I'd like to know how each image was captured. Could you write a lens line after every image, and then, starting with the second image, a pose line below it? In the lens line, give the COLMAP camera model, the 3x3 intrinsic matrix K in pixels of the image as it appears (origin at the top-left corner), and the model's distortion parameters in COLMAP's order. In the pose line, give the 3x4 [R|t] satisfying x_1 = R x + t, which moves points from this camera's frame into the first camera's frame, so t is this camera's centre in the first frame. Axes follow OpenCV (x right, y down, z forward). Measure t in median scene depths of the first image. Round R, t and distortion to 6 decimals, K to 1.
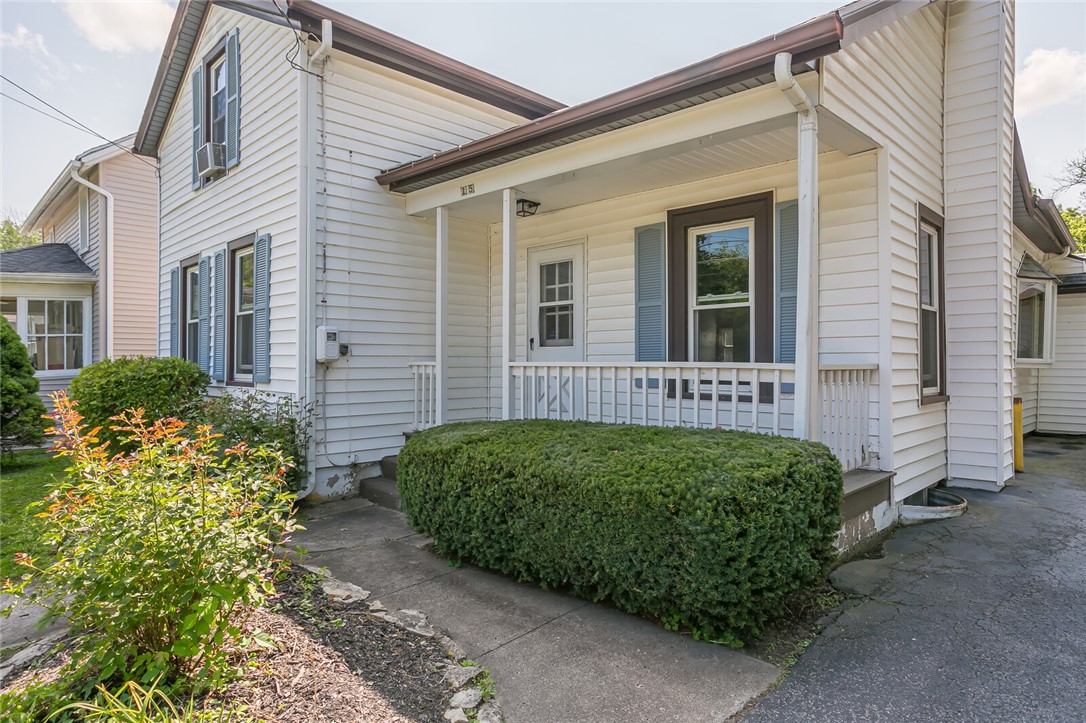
lens RADIAL K [[646.7, 0, 544.0], [0, 646.7, 364.3], [0, 0, 1]] dist [-0.017681, 0.001091]
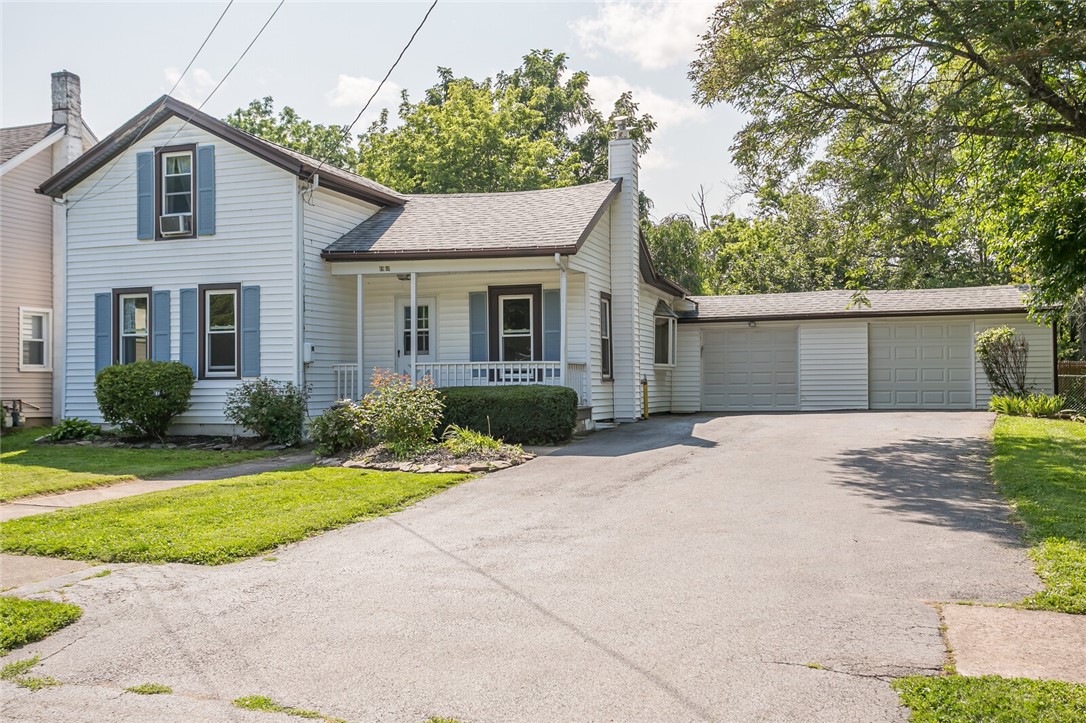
lens RADIAL K [[996.1, 0, 540.0], [0, 996.1, 362.1], [0, 0, 1]] dist [0.006139, 0.005364]
pose [[0.896725, 0.001734, 0.442584, -0.973741], [0.008962, 0.999716, -0.022074, 0.060084], [-0.442497, 0.023760, 0.896455, -1.717443]]
